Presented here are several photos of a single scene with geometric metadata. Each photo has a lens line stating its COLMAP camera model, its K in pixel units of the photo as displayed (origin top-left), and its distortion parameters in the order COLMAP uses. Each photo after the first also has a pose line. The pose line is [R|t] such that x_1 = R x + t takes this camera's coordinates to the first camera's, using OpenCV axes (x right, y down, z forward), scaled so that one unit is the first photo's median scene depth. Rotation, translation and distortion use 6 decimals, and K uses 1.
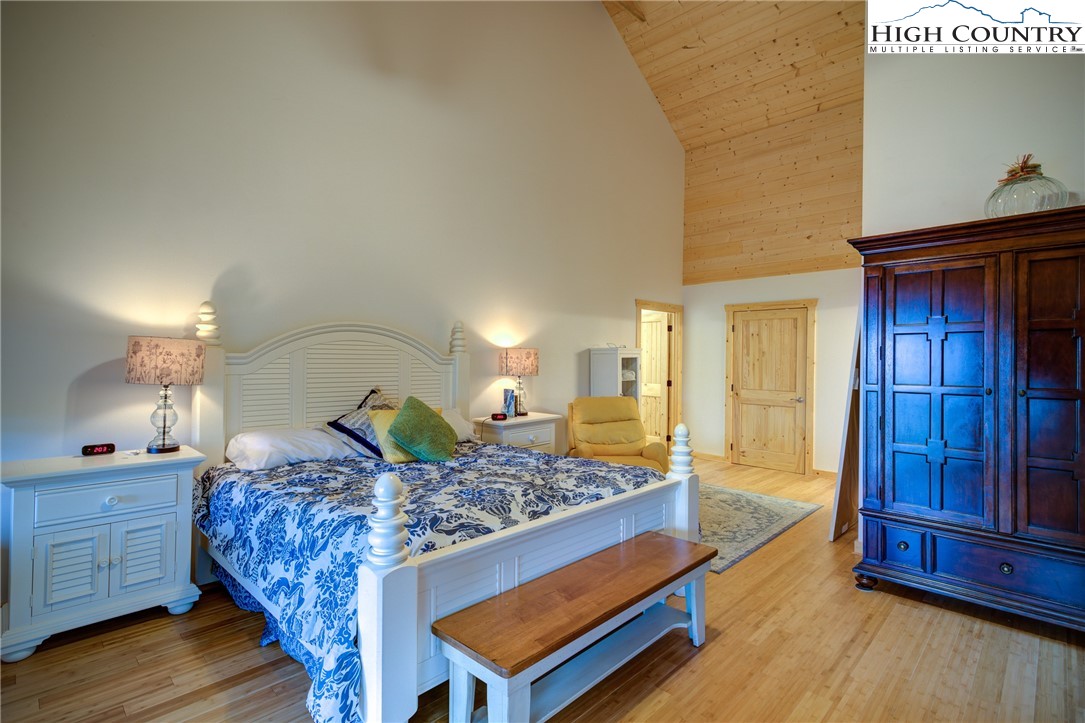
lens RADIAL K [[526.6, 0, 541.9], [0, 526.6, 361.8], [0, 0, 1]] dist [0.009420, 0.005155]
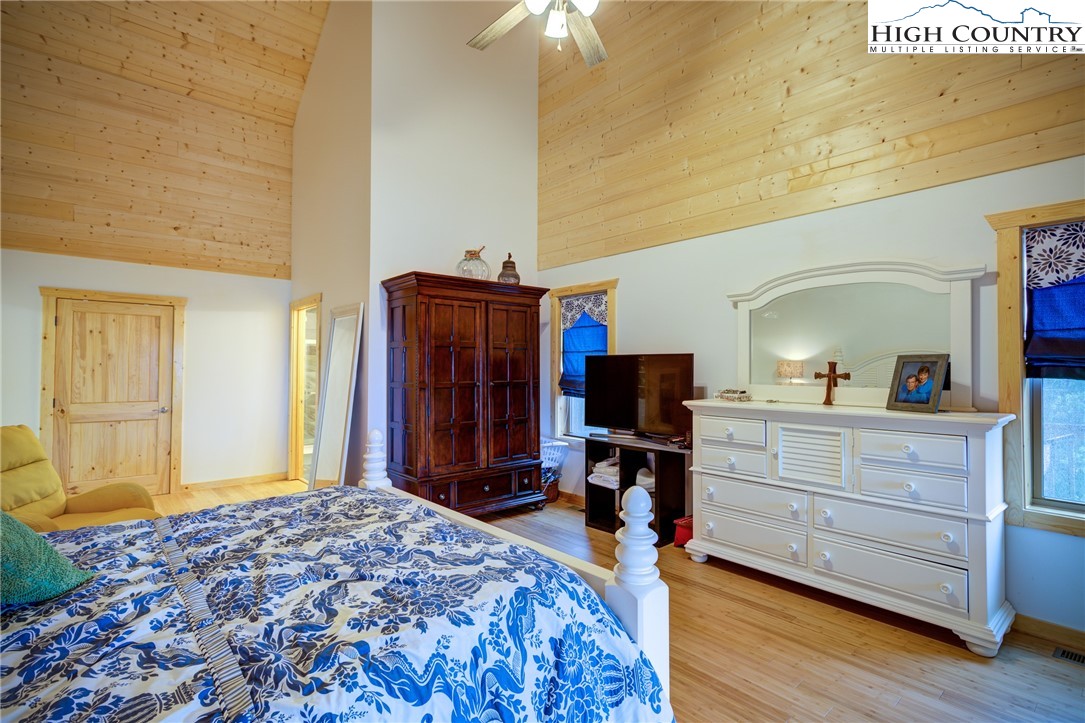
lens RADIAL K [[526.6, 0, 540.9], [0, 526.6, 362.4], [0, 0, 1]] dist [0.009420, 0.005155]
pose [[0.073532, 0.005796, 0.997276, -0.343058], [0.003152, 0.999977, -0.006044, 0.000310], [-0.997288, 0.003588, 0.073512, 0.307488]]
